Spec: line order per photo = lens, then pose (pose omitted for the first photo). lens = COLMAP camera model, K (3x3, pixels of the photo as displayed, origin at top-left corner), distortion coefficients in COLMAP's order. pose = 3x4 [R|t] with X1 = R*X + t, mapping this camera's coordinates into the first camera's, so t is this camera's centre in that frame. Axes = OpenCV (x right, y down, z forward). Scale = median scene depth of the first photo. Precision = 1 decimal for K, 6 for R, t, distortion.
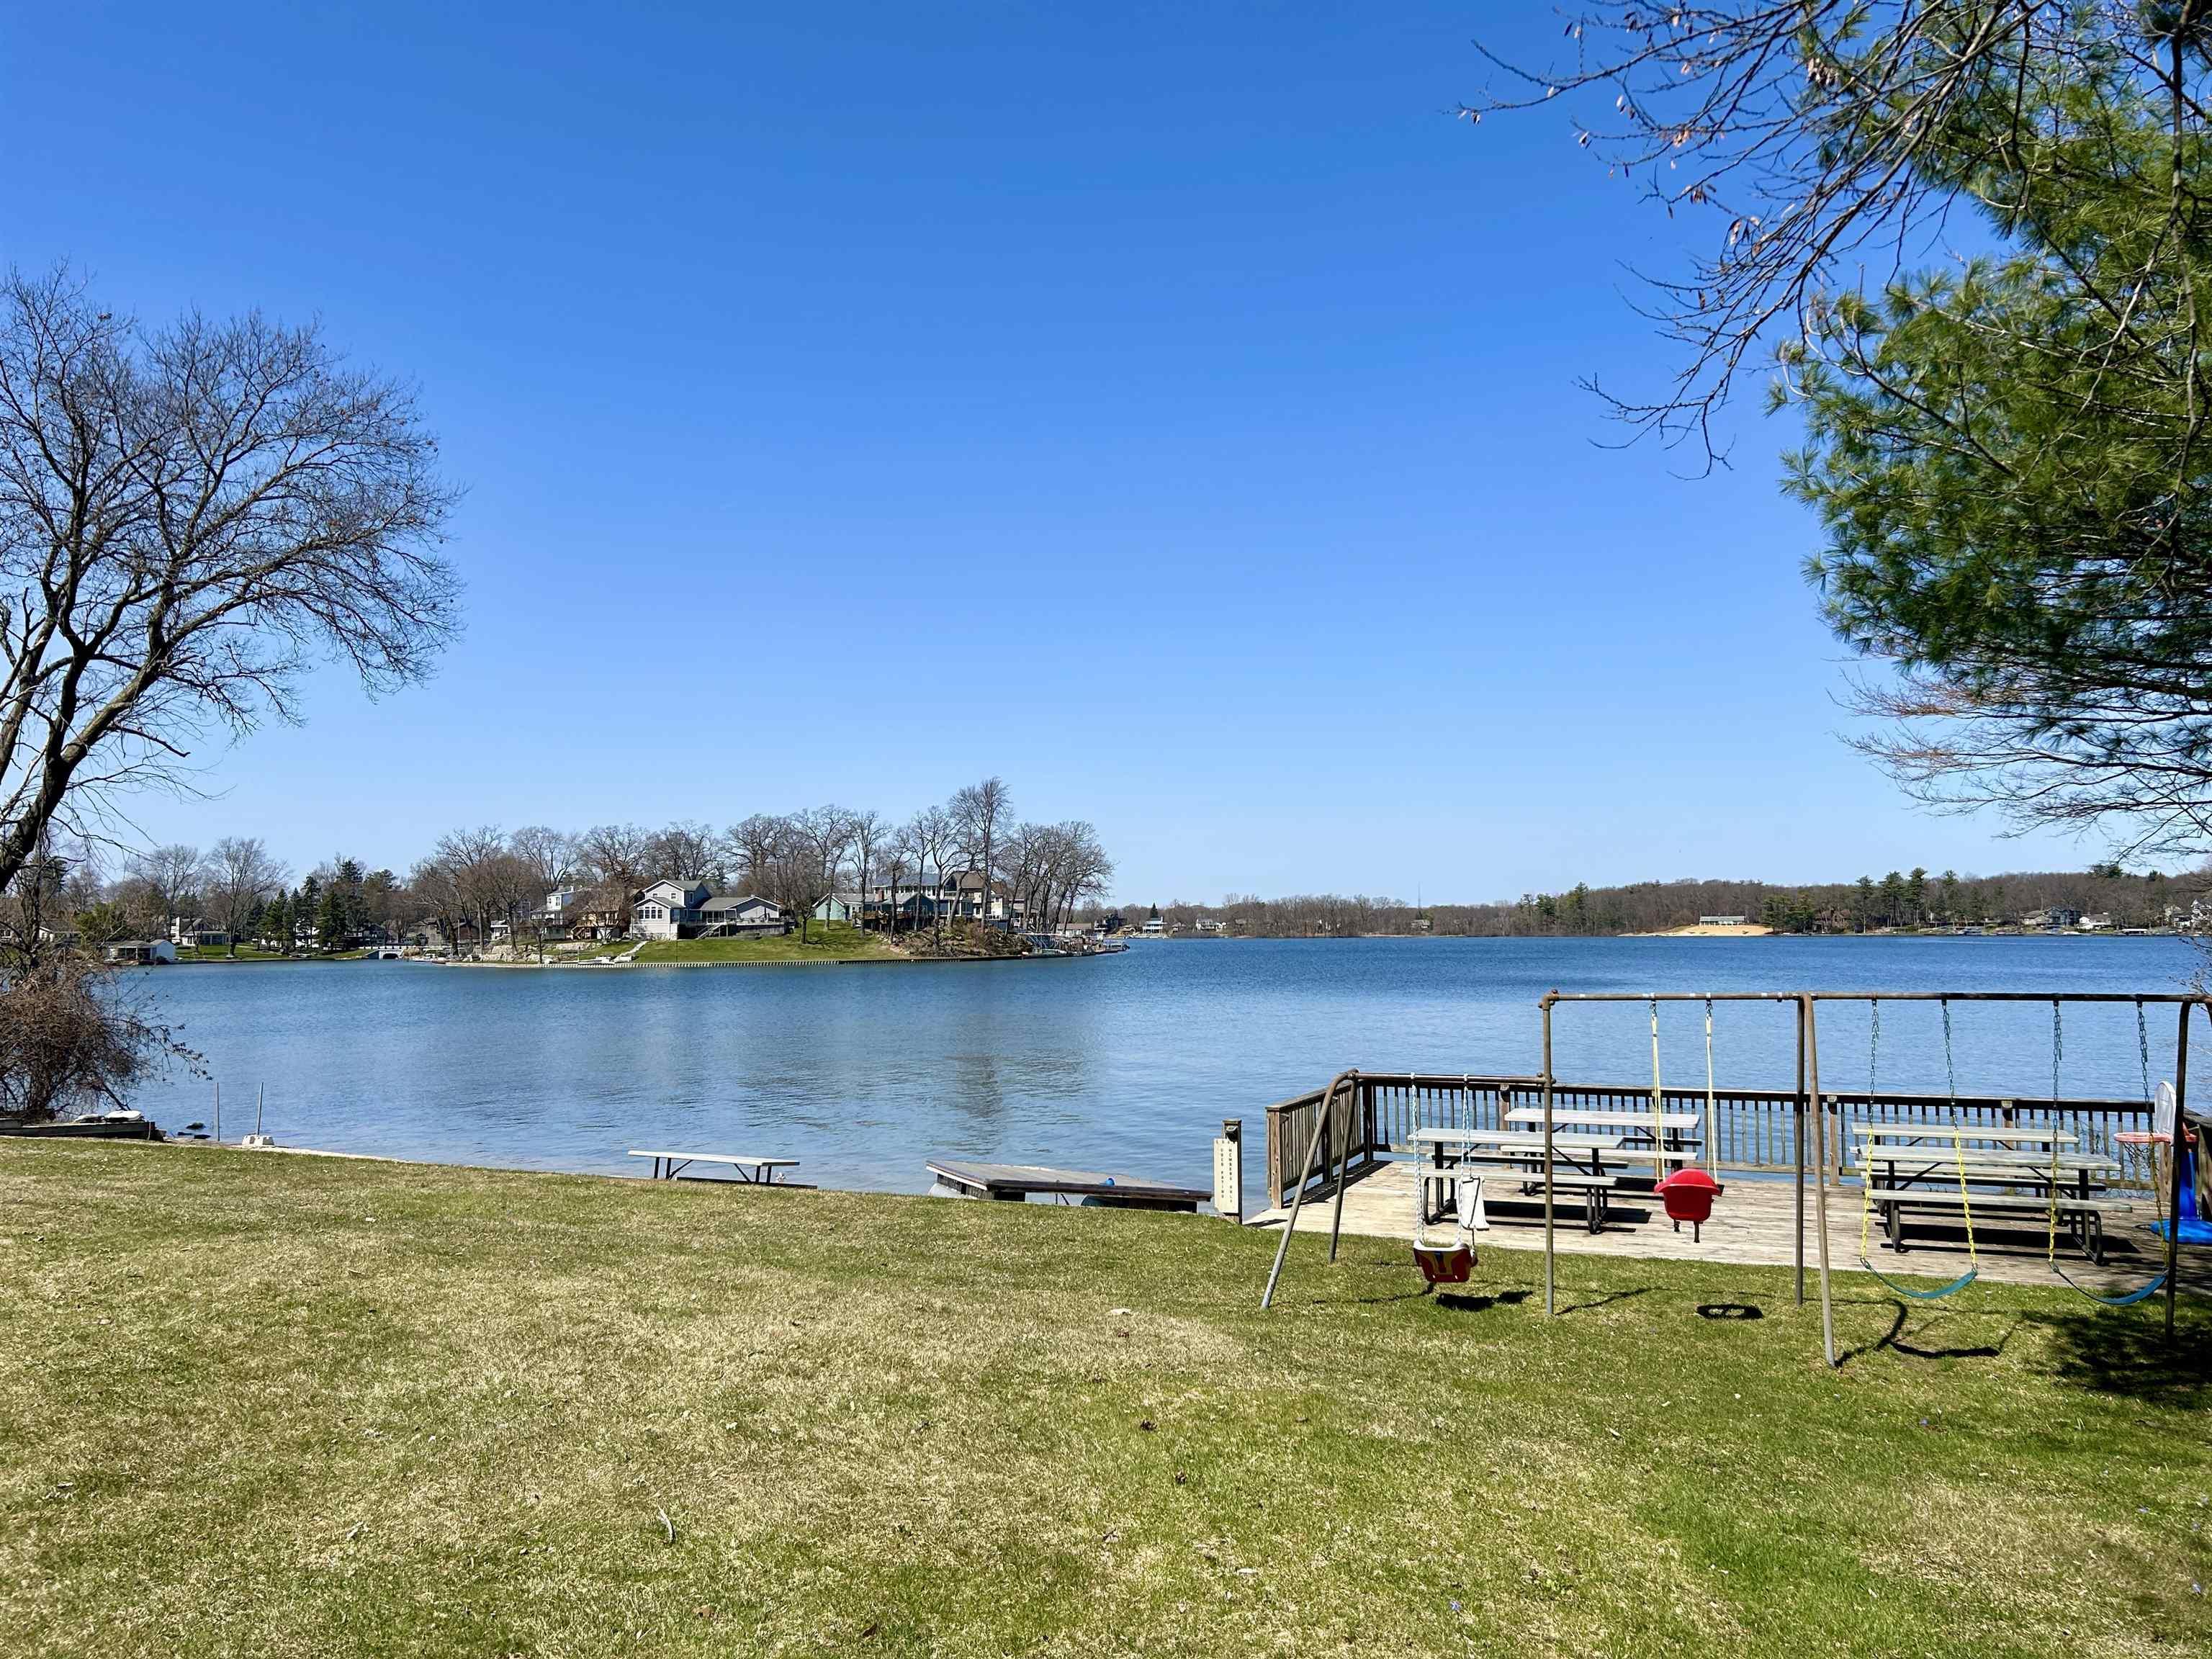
lens RADIAL K [[1644.2, 0, 1112.6], [0, 1644.2, 845.9], [0, 0, 1]] dist [0.121393, -0.226555]
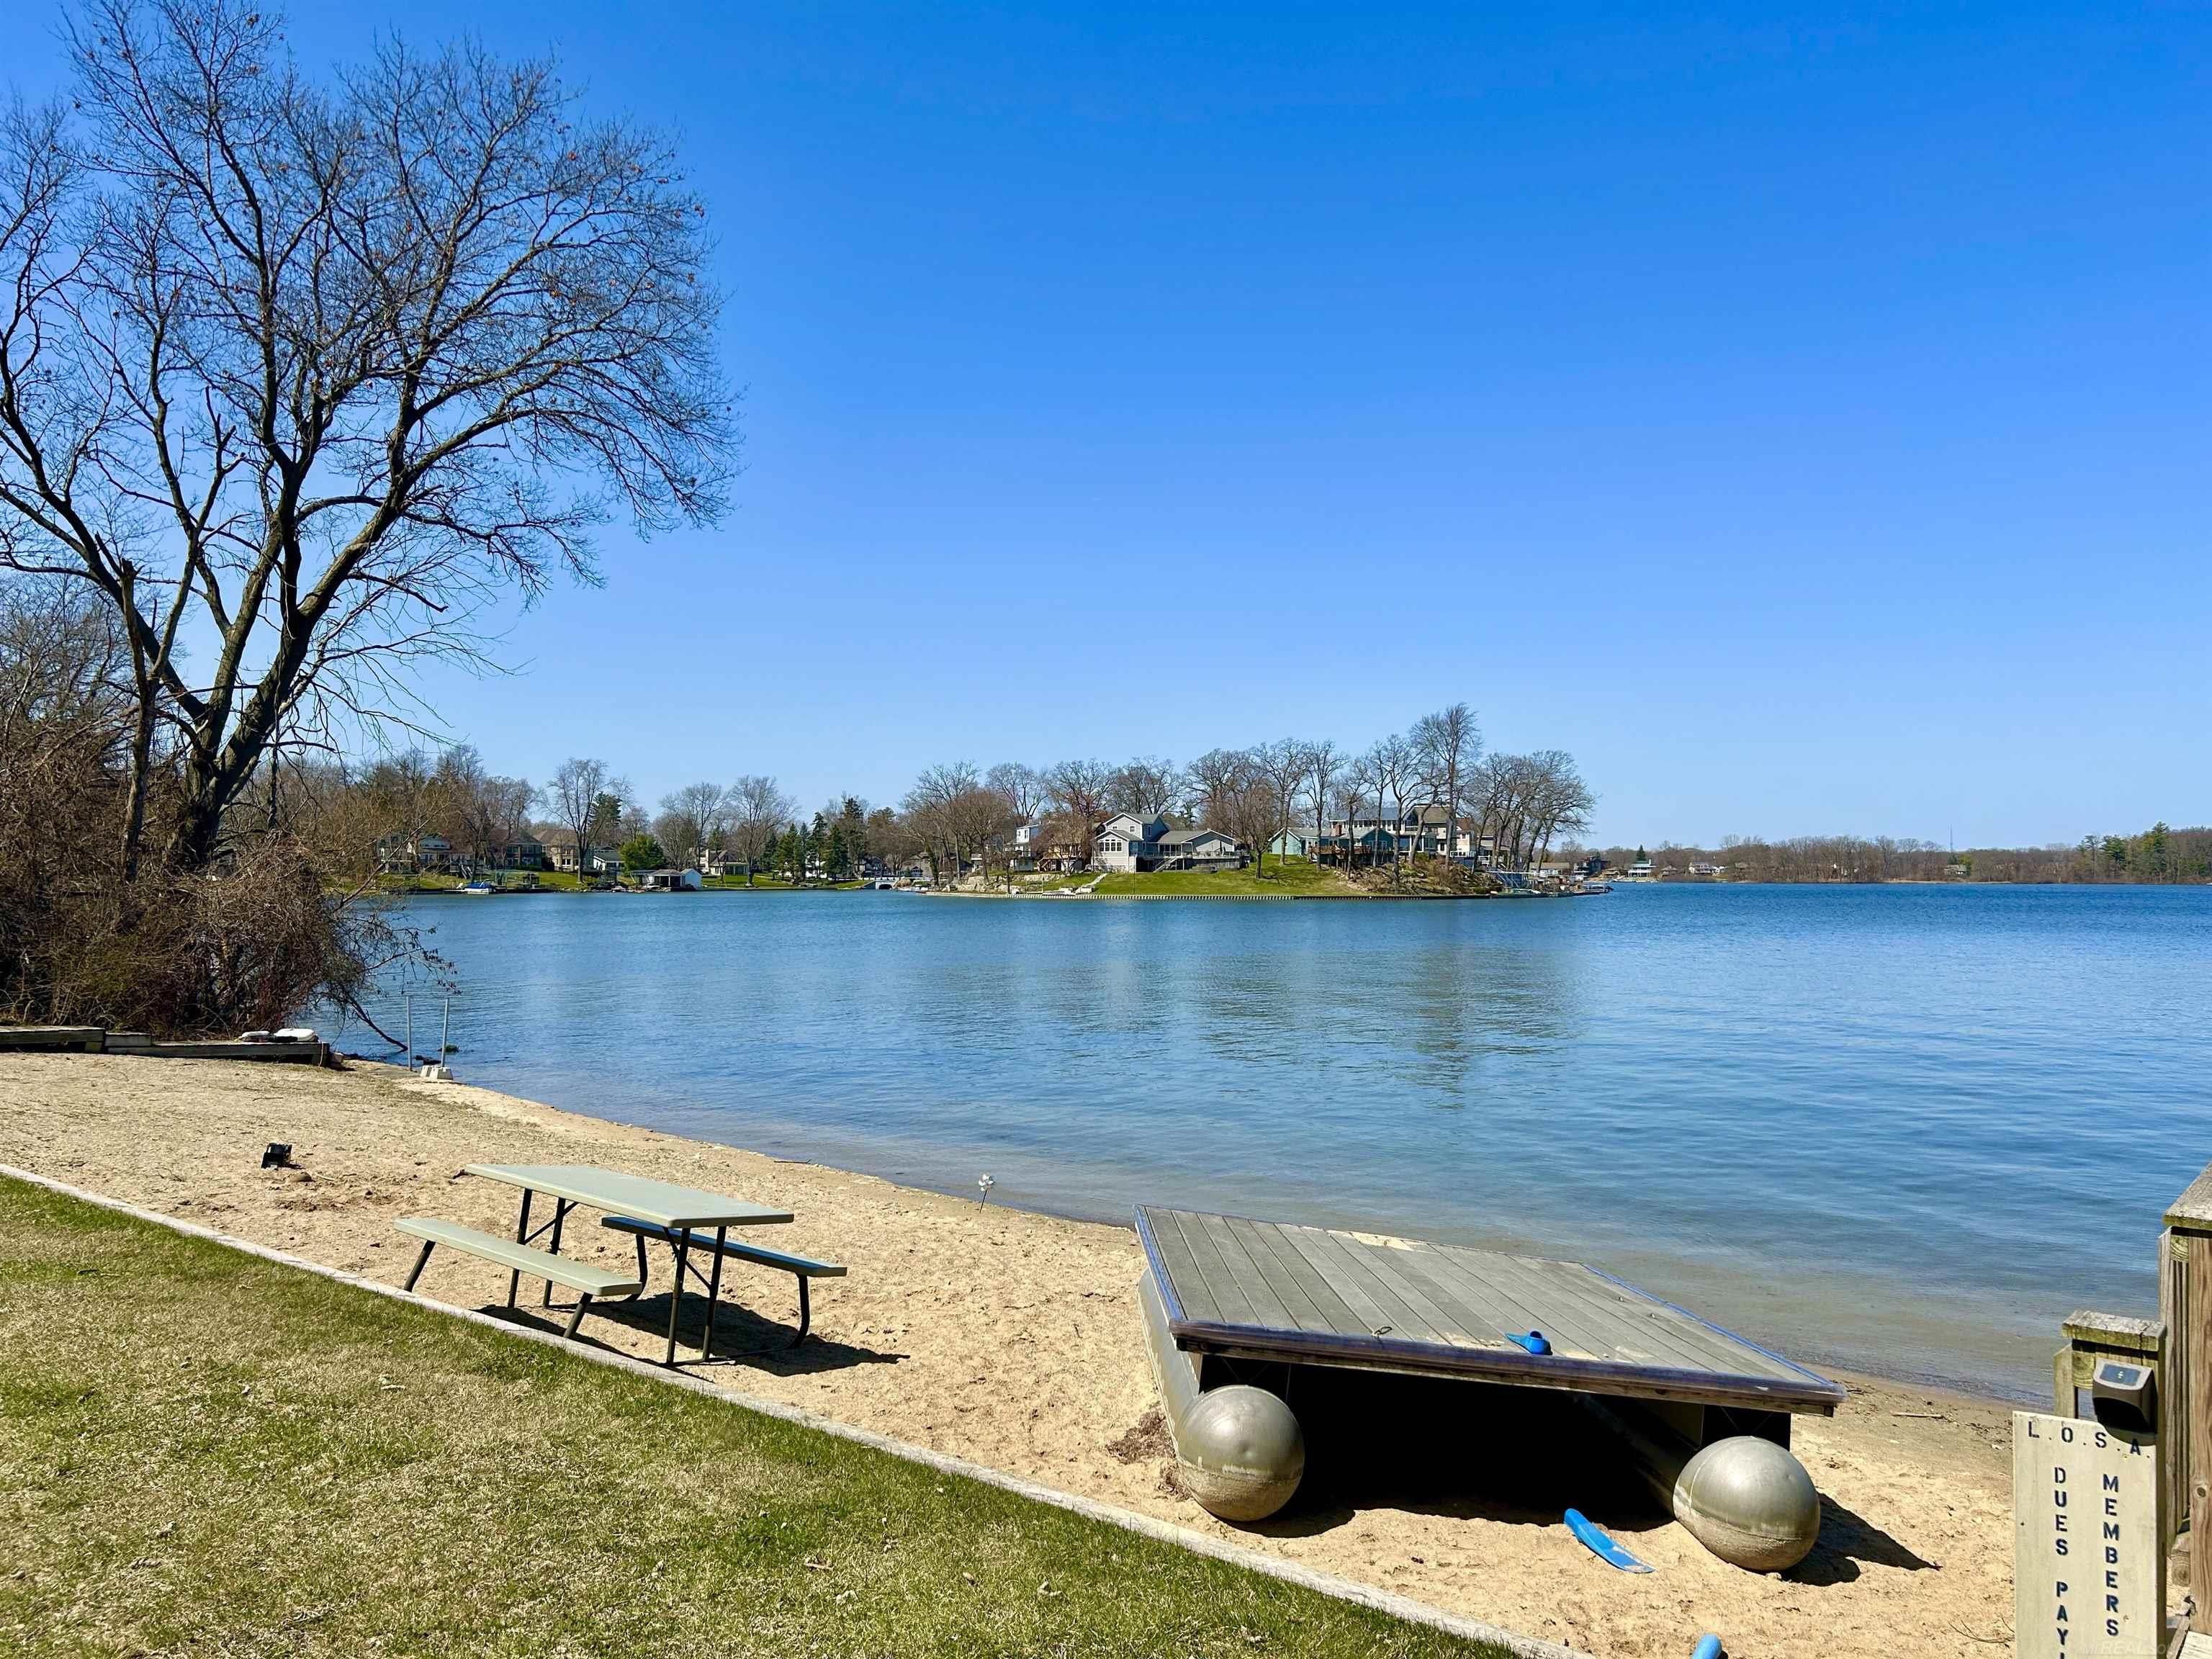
lens RADIAL K [[1644.2, 0, 1112.6], [0, 1644.2, 845.9], [0, 0, 1]] dist [0.121393, -0.226555]
pose [[0.960224, 0.005243, -0.279181, 0.001207], [0.004637, 0.999386, 0.034718, 0.005326], [0.279191, -0.034631, 0.959611, 0.038903]]
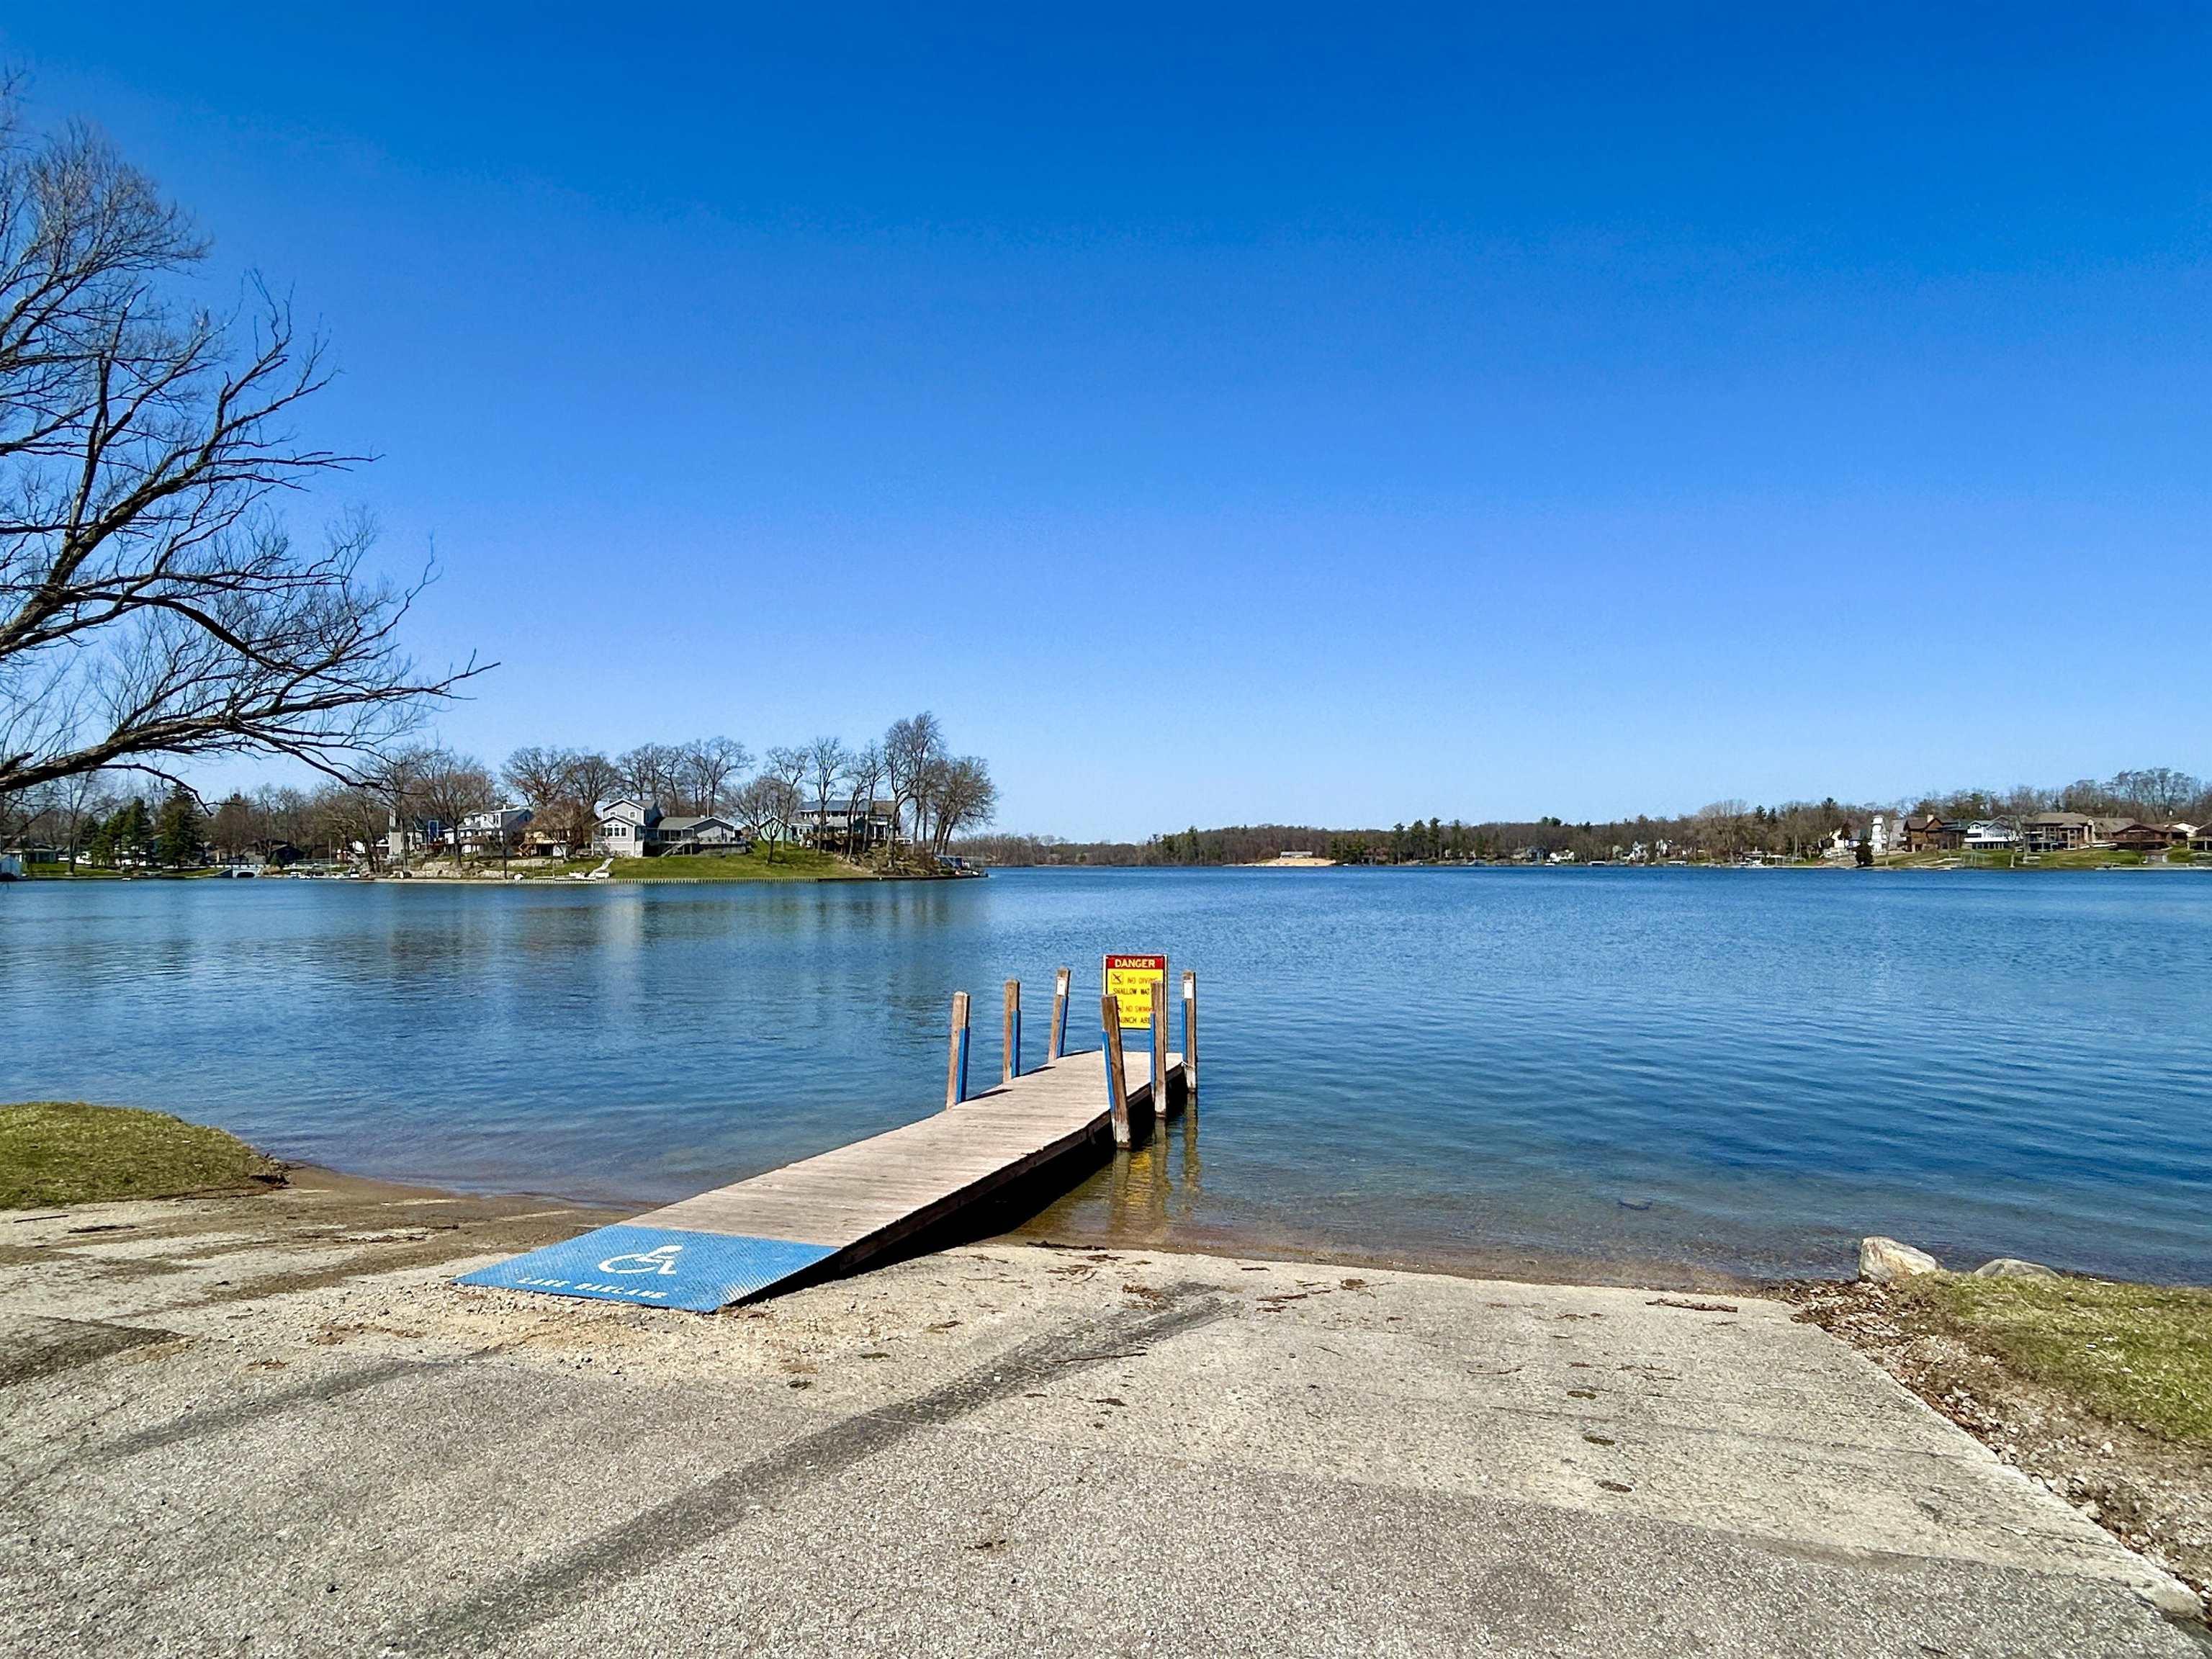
lens RADIAL K [[1271.4, 0, 1106.0], [0, 1271.4, 829.5], [0, 0, 1]] dist [-0.006523, -0.001848]
pose [[0.960045, 0.013288, 0.279529, -0.187938], [-0.019917, 0.999583, 0.020886, 0.015439], [-0.279135, -0.025619, 0.959910, 0.146343]]
